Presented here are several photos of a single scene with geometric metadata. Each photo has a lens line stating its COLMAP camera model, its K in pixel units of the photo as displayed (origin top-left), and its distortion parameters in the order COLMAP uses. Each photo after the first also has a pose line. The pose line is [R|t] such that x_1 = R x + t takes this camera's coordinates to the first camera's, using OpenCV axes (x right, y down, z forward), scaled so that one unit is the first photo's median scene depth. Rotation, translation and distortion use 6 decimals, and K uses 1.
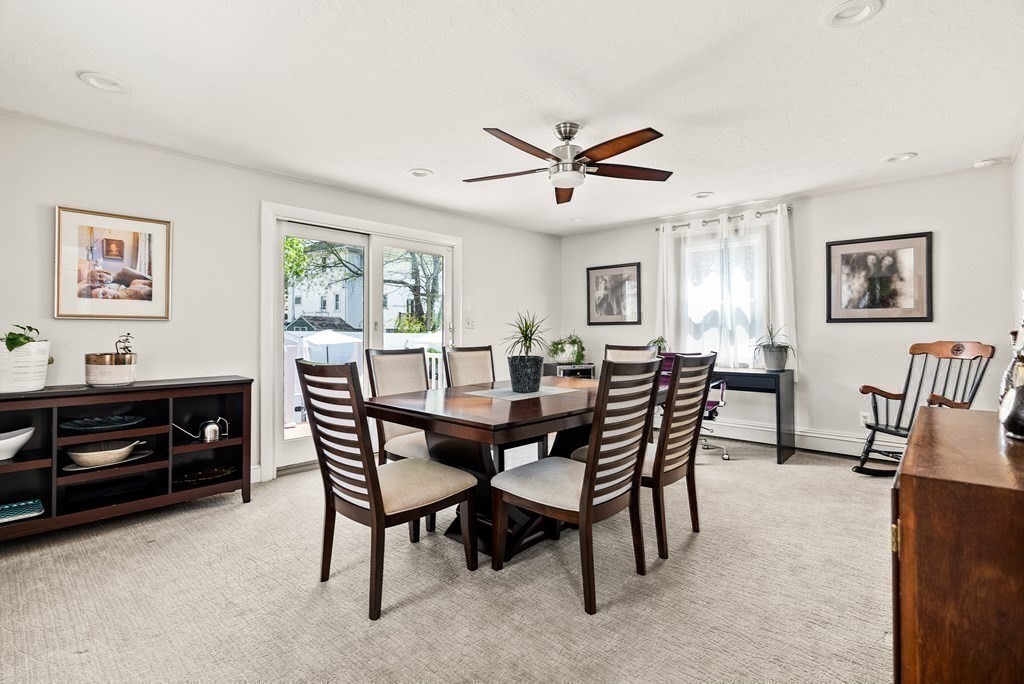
lens RADIAL K [[476.0, 0, 509.1], [0, 476.0, 318.0], [0, 0, 1]] dist [-0.000161, 0.000025]
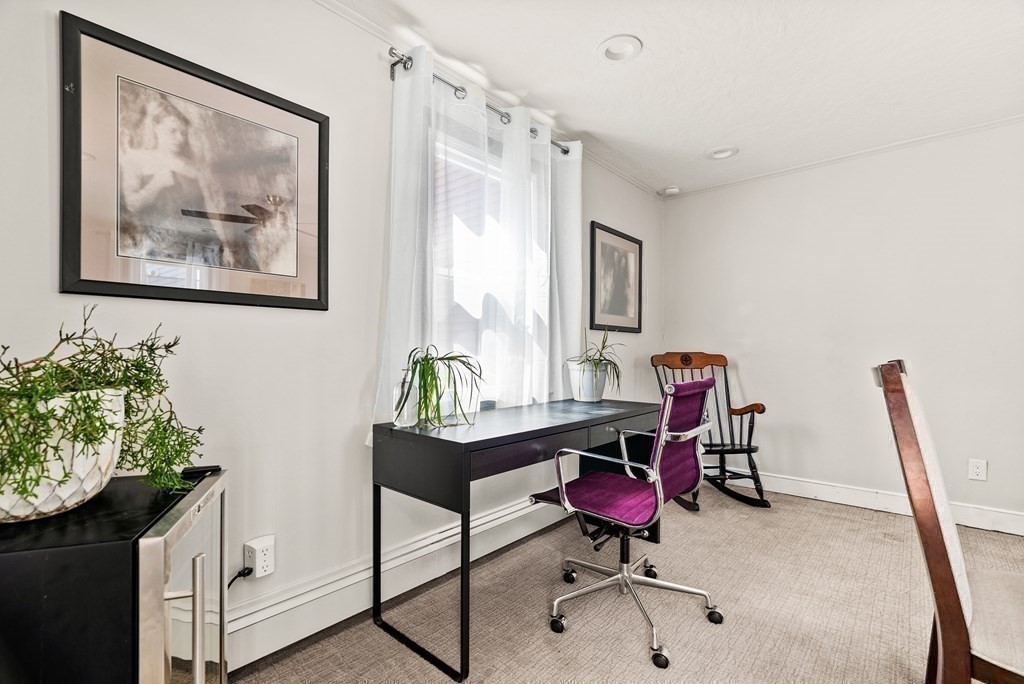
lens RADIAL K [[467.4, 0, 517.0], [0, 467.4, 346.4], [0, 0, 1]] dist [-0.000109, 0.000049]
pose [[-0.029181, 0.011580, 0.999507, -0.043351], [-0.029998, 0.999472, -0.012455, 0.036640], [-0.999124, -0.030347, -0.028818, 0.836320]]
